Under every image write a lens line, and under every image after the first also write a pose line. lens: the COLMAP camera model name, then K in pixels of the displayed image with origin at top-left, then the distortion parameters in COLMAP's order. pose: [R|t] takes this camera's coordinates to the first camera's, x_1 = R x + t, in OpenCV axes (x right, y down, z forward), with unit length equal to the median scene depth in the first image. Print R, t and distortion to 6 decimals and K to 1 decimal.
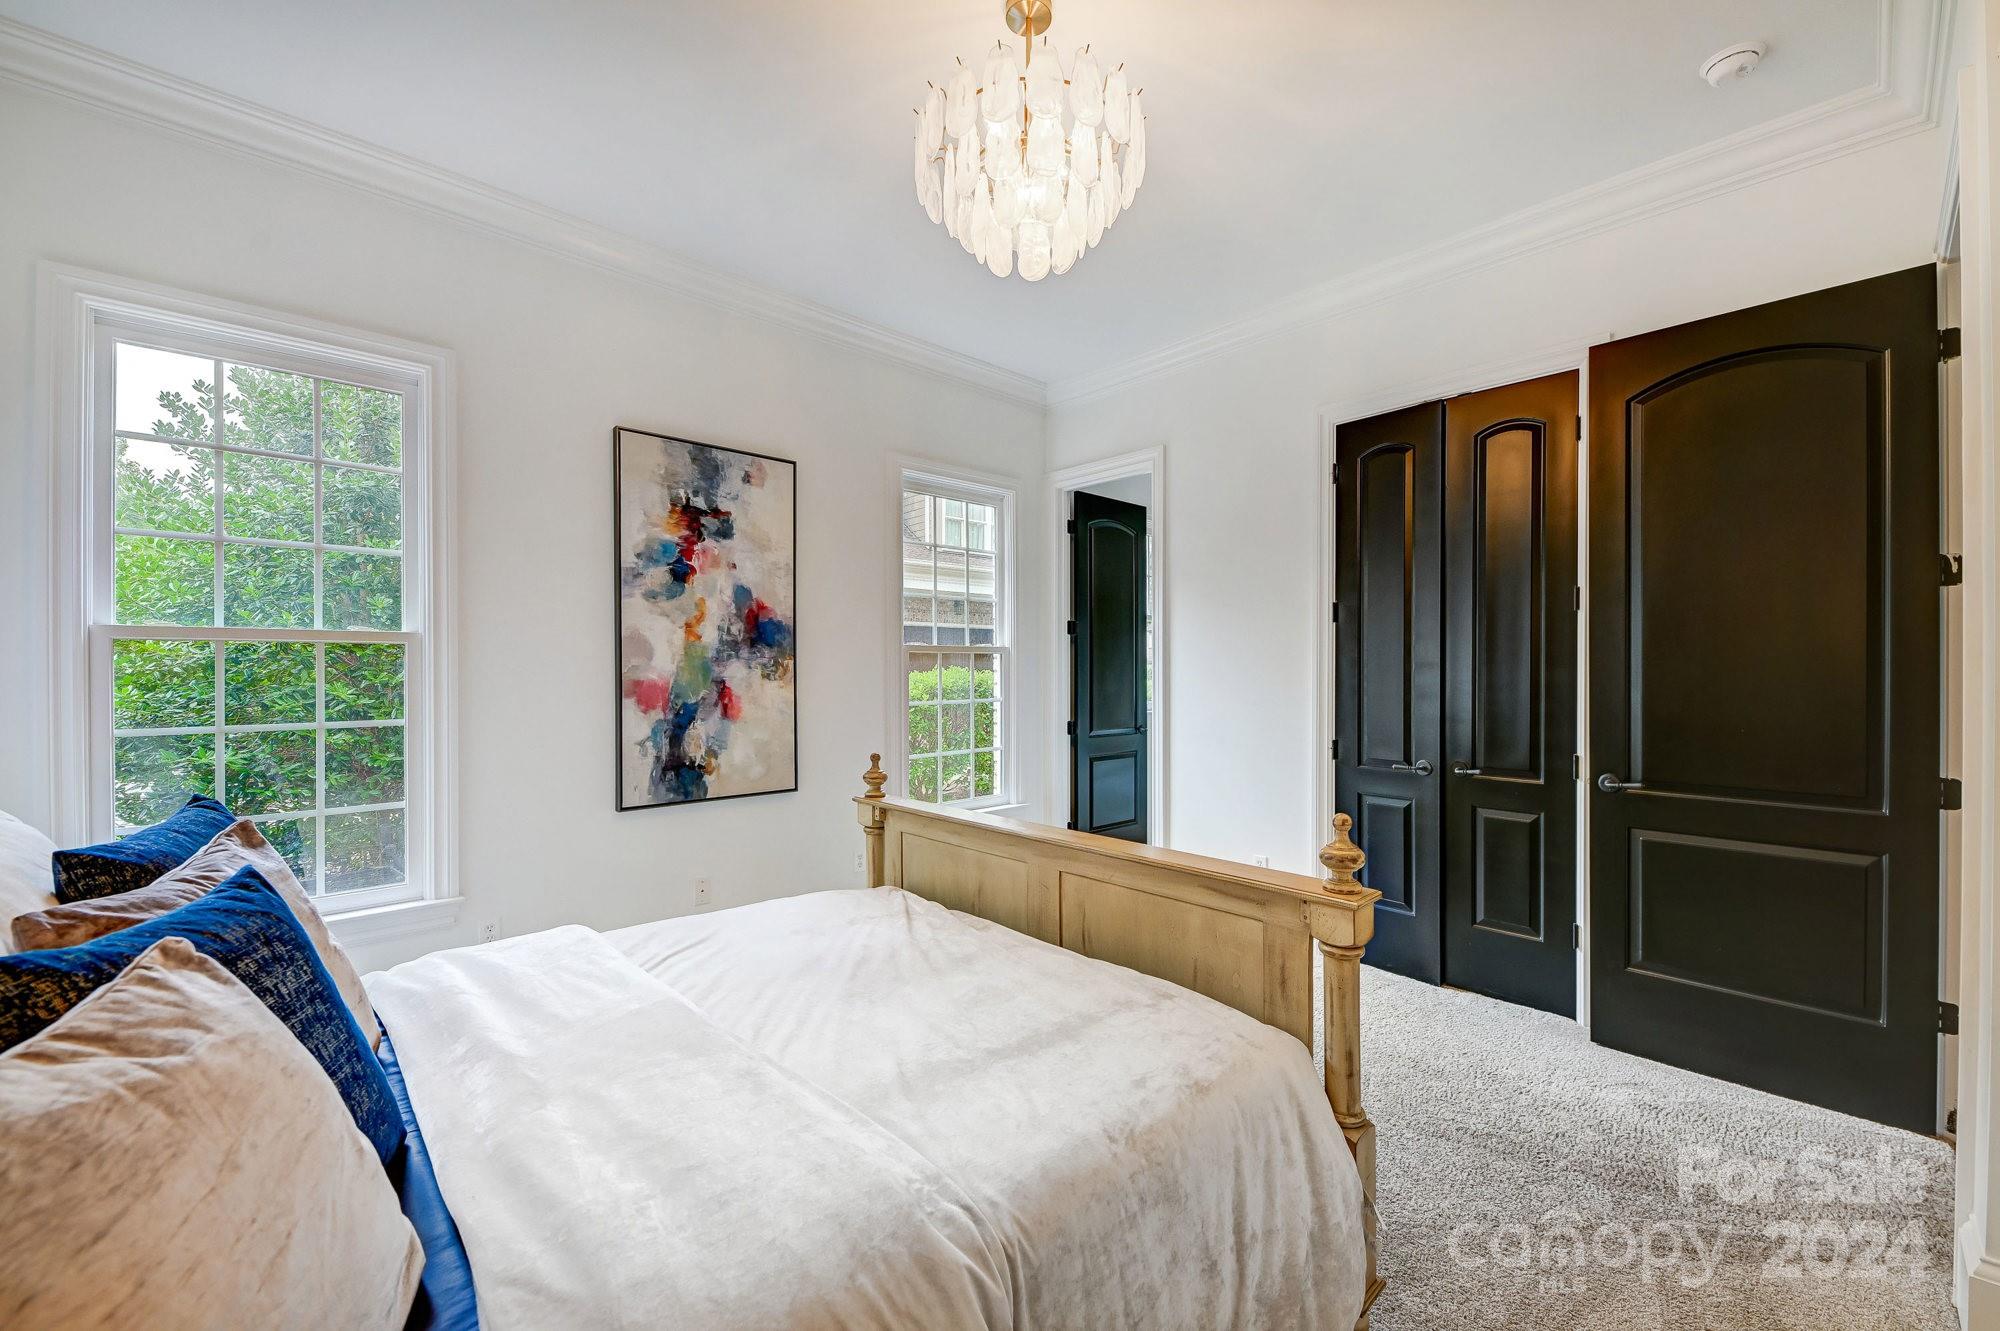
lens RADIAL K [[781.4, 0, 1030.6], [0, 781.4, 662.0], [0, 0, 1]] dist [-0.006968, -0.000296]
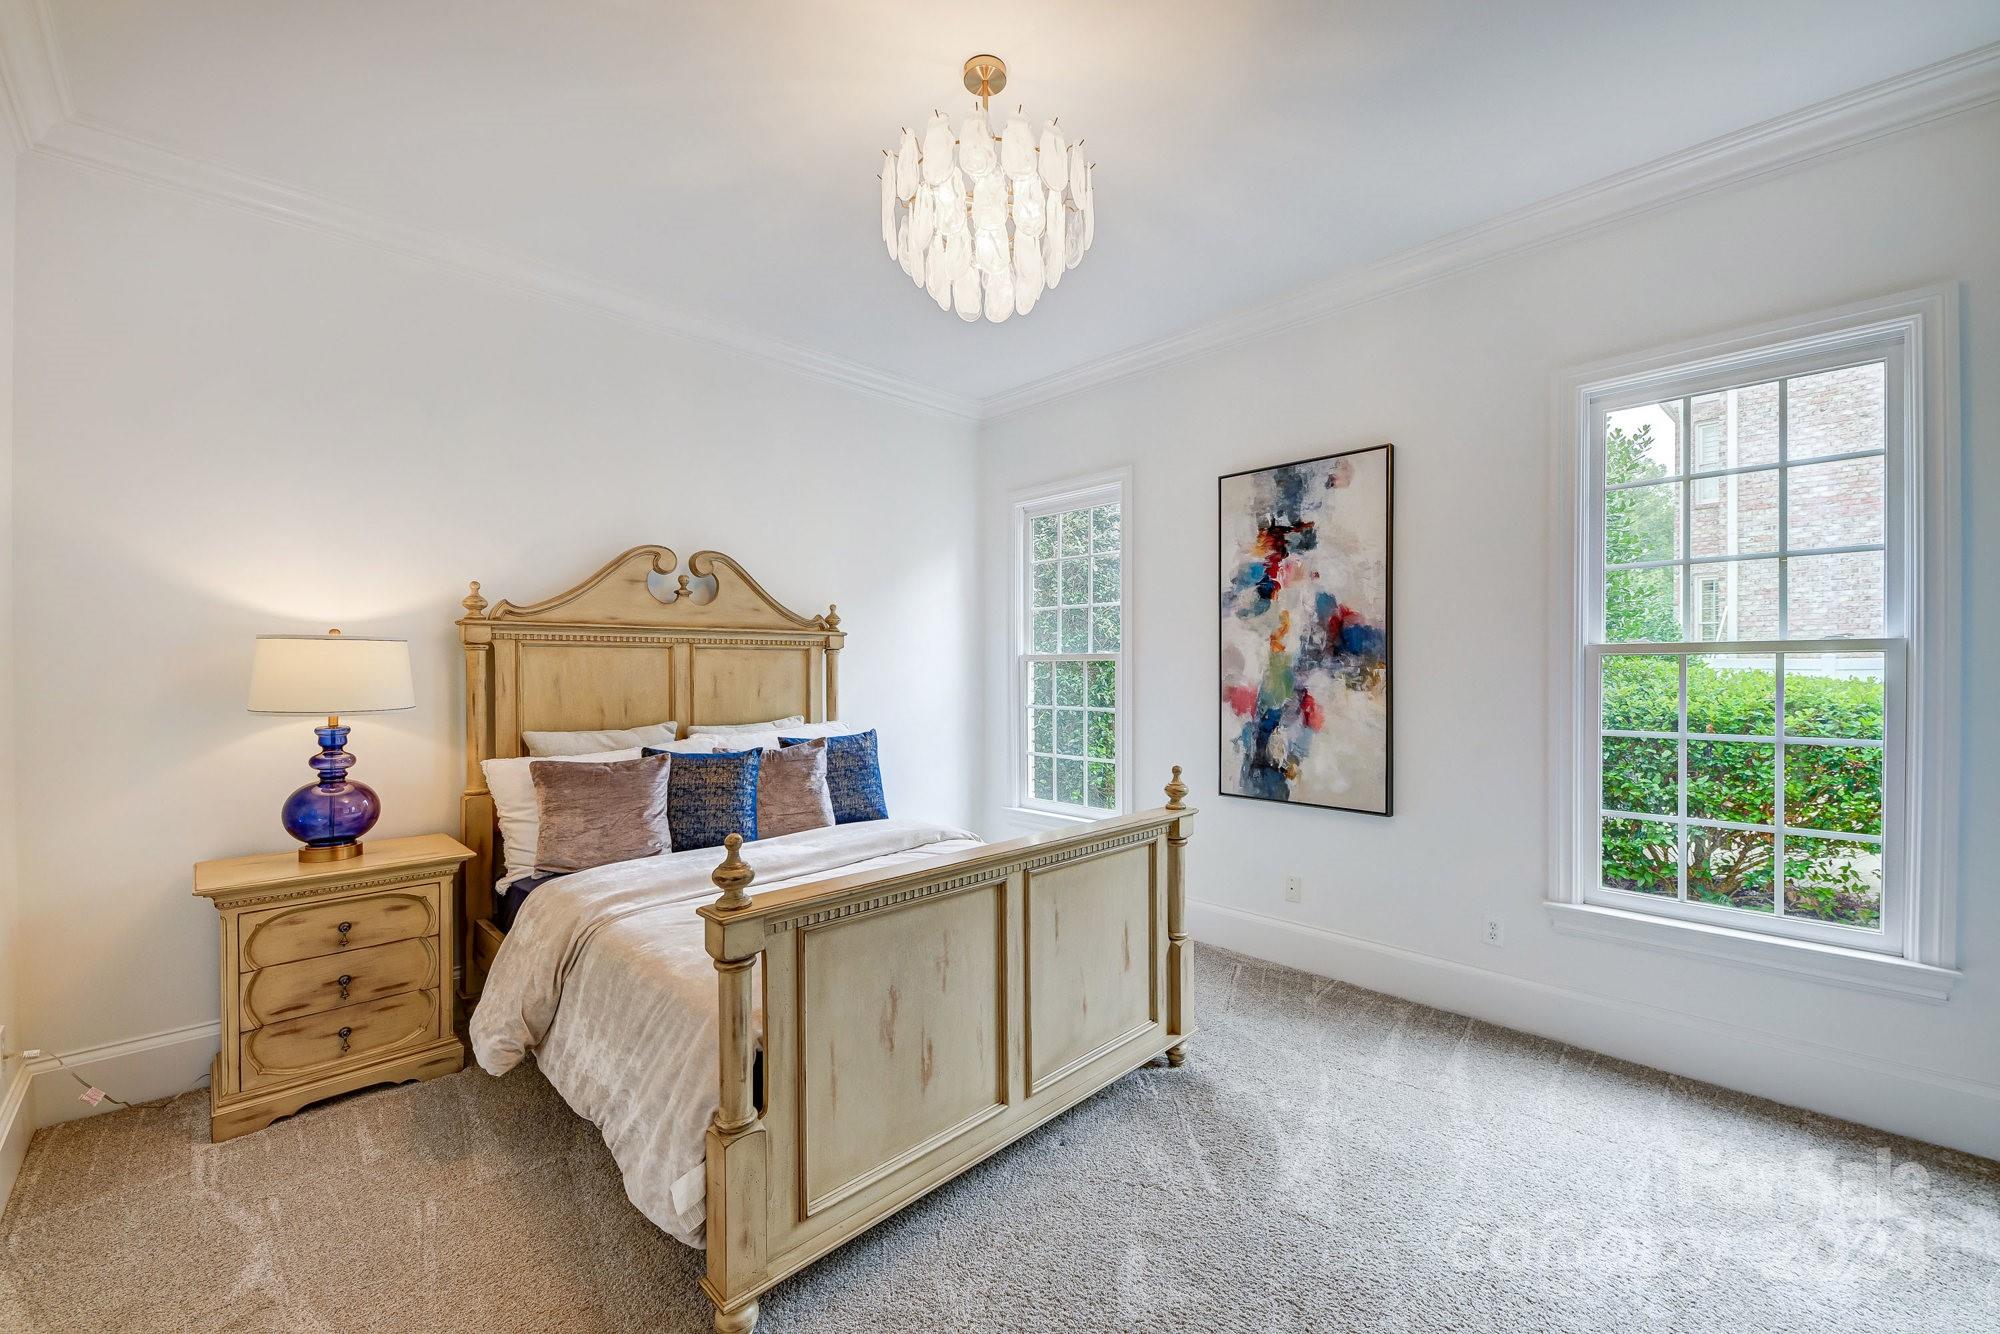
lens RADIAL K [[794.6, 0, 1025.9], [0, 794.6, 679.6], [0, 0, 1]] dist [0.005439, -0.006142]
pose [[0.025289, 0.006276, -0.999660, 0.647817], [-0.000069, 0.999980, 0.006277, 0.004452], [0.999680, -0.000090, 0.025289, 0.622275]]
